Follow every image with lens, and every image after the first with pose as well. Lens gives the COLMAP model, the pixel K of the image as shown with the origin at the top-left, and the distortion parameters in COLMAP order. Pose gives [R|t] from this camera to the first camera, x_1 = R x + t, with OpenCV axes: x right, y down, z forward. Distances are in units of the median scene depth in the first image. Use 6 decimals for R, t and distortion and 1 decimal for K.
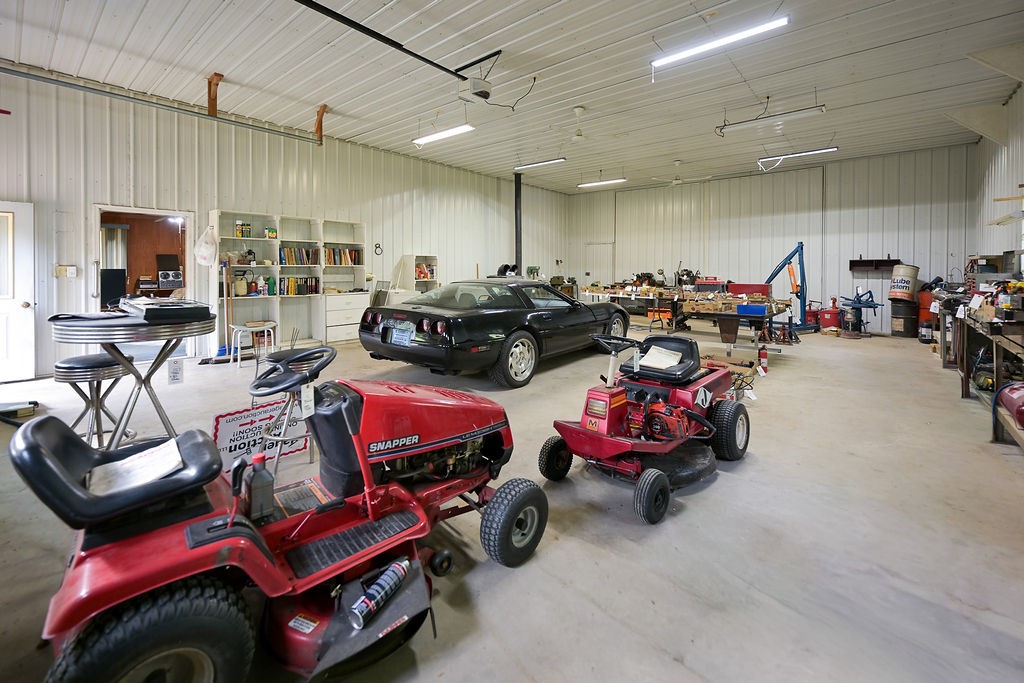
lens RADIAL K [[483.1, 0, 594.7], [0, 483.1, 260.2], [0, 0, 1]] dist [0.000156, 0.001213]
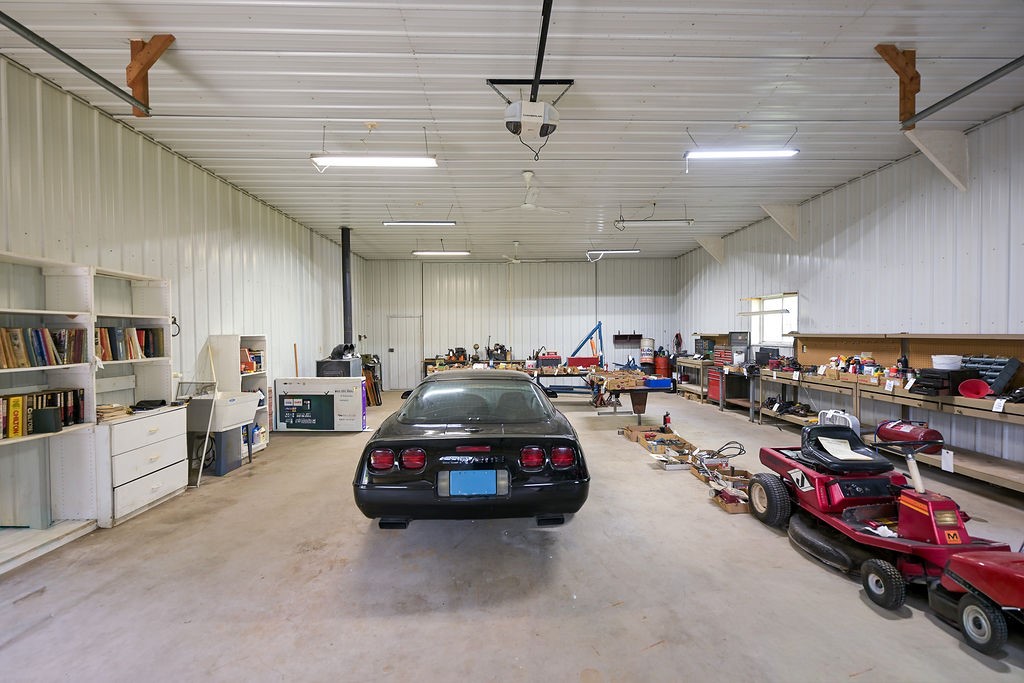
lens RADIAL K [[408.0, 0, 568.2], [0, 408.0, 331.2], [0, 0, 1]] dist [0.001764, 0.000077]
pose [[0.753230, 0.000513, 0.657757, -0.389577], [-0.006672, 0.999954, 0.006860, -0.022226], [-0.657723, -0.009556, 0.753199, 0.312235]]
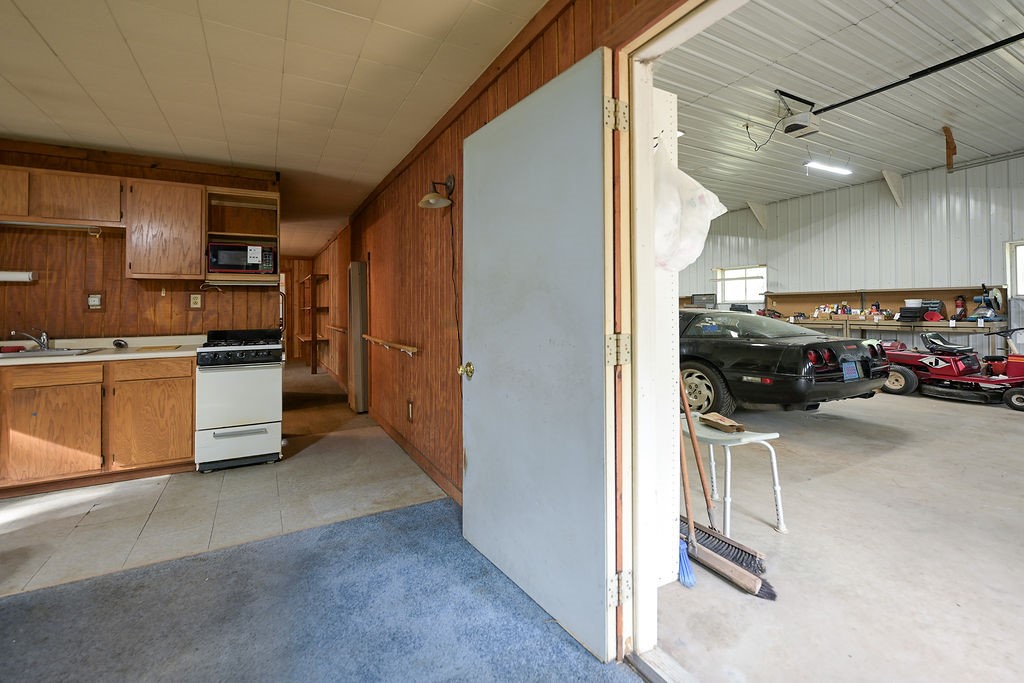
lens RADIAL K [[408.0, 0, 511.5], [0, 408.0, 302.2], [0, 0, 1]] dist [0.001764, 0.000077]
pose [[0.389902, 0.018075, 0.920679, -0.754653], [-0.008719, 0.999835, -0.015936, 0.021452], [-0.920815, -0.001813, 0.389995, 0.709472]]
